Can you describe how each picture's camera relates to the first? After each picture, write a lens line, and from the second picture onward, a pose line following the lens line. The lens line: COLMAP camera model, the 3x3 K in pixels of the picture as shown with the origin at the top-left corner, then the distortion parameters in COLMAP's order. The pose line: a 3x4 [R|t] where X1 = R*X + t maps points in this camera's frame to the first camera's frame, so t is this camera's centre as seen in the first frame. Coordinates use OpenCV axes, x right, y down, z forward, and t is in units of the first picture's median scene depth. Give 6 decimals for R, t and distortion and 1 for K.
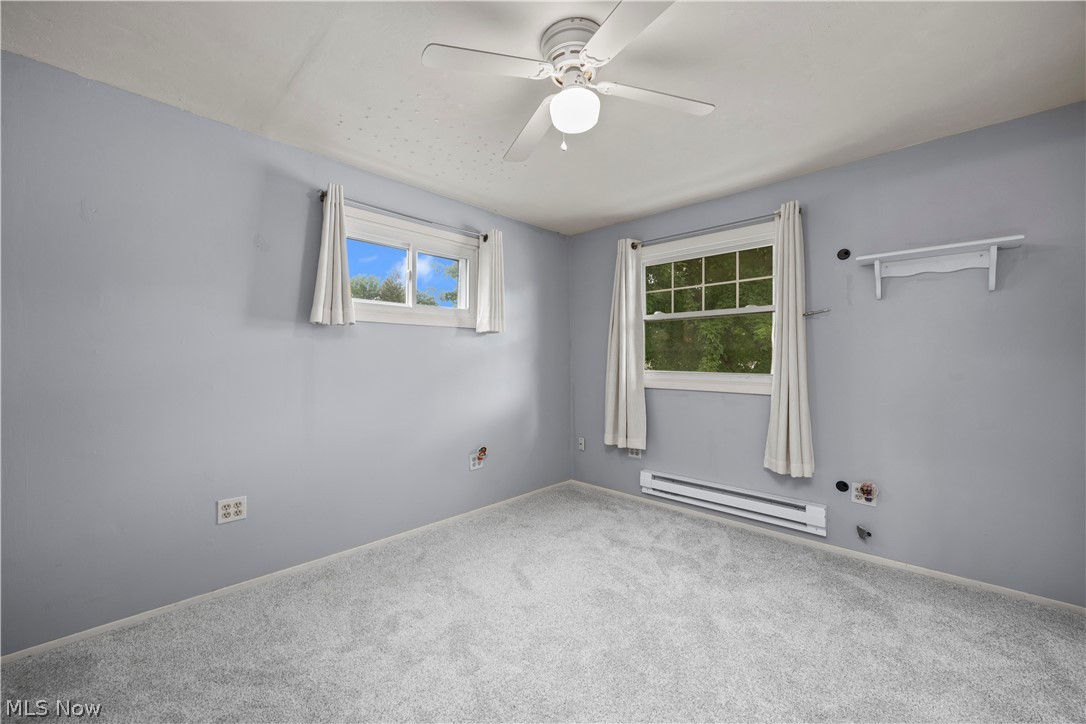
lens RADIAL K [[432.9, 0, 545.6], [0, 432.9, 356.4], [0, 0, 1]] dist [0.002133, -0.000371]
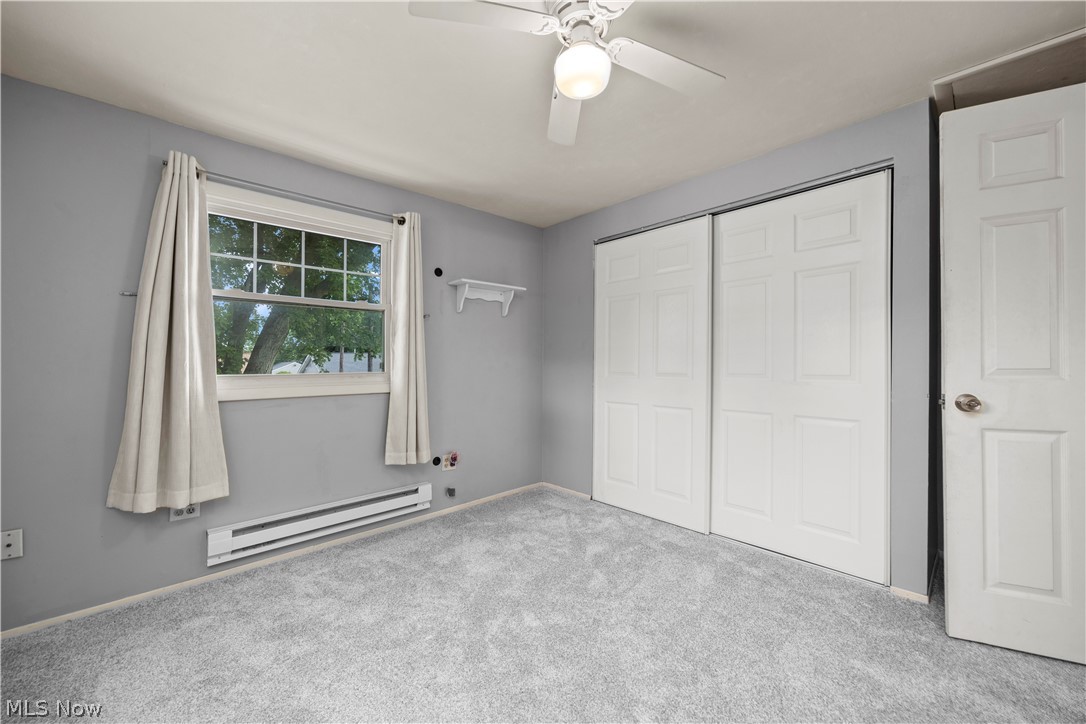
lens RADIAL K [[432.9, 0, 544.6], [0, 432.9, 357.7], [0, 0, 1]] dist [0.002133, -0.000371]
pose [[0.037560, 0.001776, 0.999293, -0.463586], [-0.005013, 0.999986, -0.001589, 0.006561], [-0.999282, -0.004950, 0.037568, 0.570987]]
